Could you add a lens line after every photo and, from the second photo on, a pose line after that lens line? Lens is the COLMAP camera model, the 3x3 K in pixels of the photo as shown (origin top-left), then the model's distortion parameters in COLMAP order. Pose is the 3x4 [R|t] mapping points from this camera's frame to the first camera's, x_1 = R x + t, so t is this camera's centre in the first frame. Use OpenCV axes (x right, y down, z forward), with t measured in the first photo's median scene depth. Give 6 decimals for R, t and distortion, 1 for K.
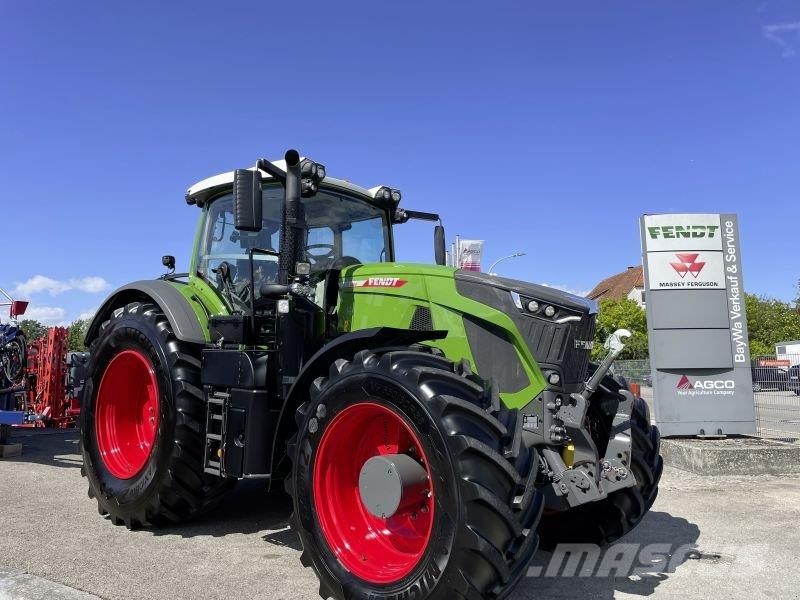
lens RADIAL K [[610.3, 0, 400.0], [0, 610.3, 300.0], [0, 0, 1]] dist [0.087315, -0.120079]
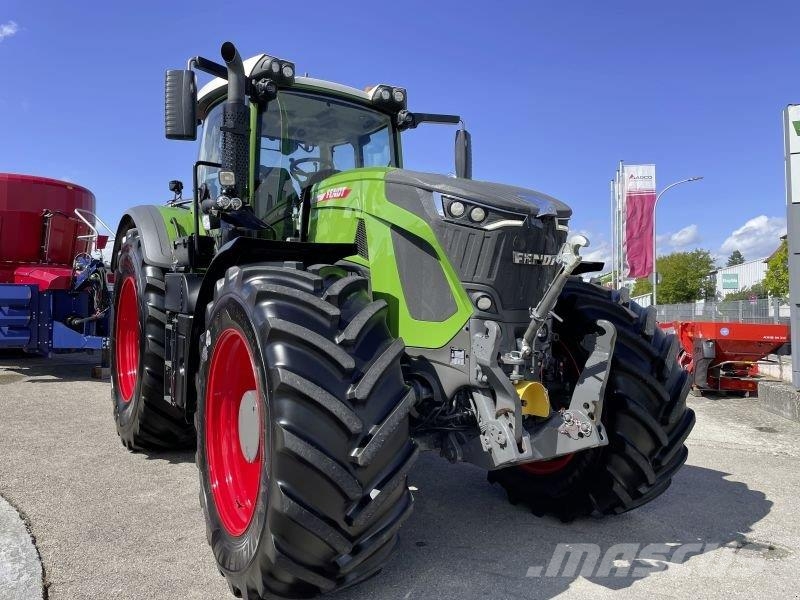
lens RADIAL K [[610.3, 0, 400.0], [0, 610.3, 300.0], [0, 0, 1]] dist [0.087315, -0.120079]
pose [[0.956545, 0.005295, -0.291536, 0.347403], [0.022332, 0.995568, 0.091354, 0.048537], [0.290728, -0.093895, 0.952188, 0.225181]]
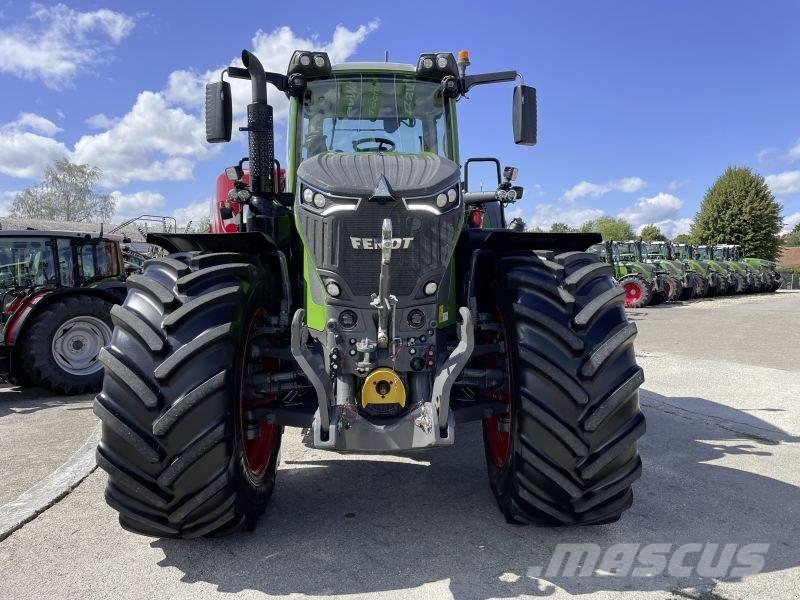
lens RADIAL K [[610.3, 0, 400.0], [0, 610.3, 300.0], [0, 0, 1]] dist [0.087315, -0.120079]
pose [[0.678567, 0.042747, -0.733294, 0.808556], [0.078718, 0.988324, 0.130457, 0.045365], [0.730309, -0.146247, 0.667279, 0.511973]]
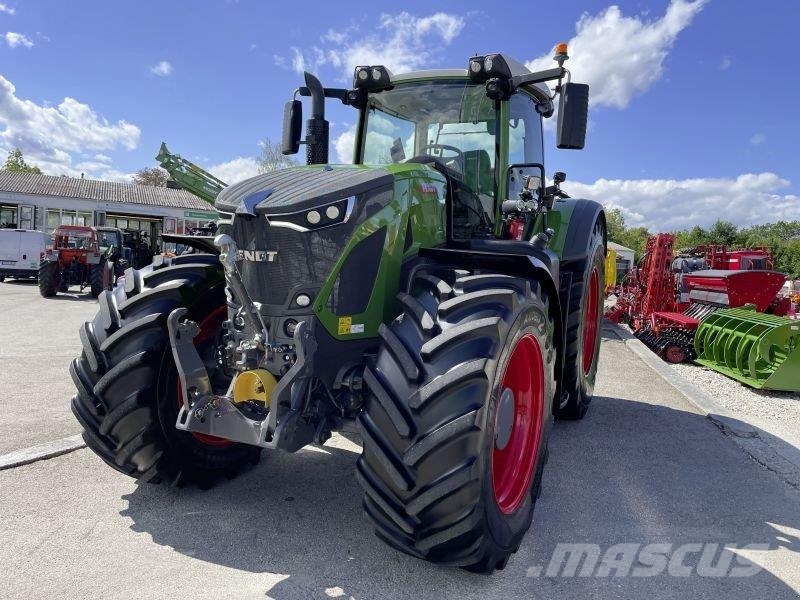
lens RADIAL K [[620.6, 0, 400.0], [0, 620.6, 300.0], [0, 0, 1]] dist [0.091914, -0.124339]
pose [[0.248475, 0.095941, -0.963875, 1.082236], [0.049232, 0.992546, 0.111486, 0.047817], [0.967386, -0.075155, 0.241900, 0.951296]]
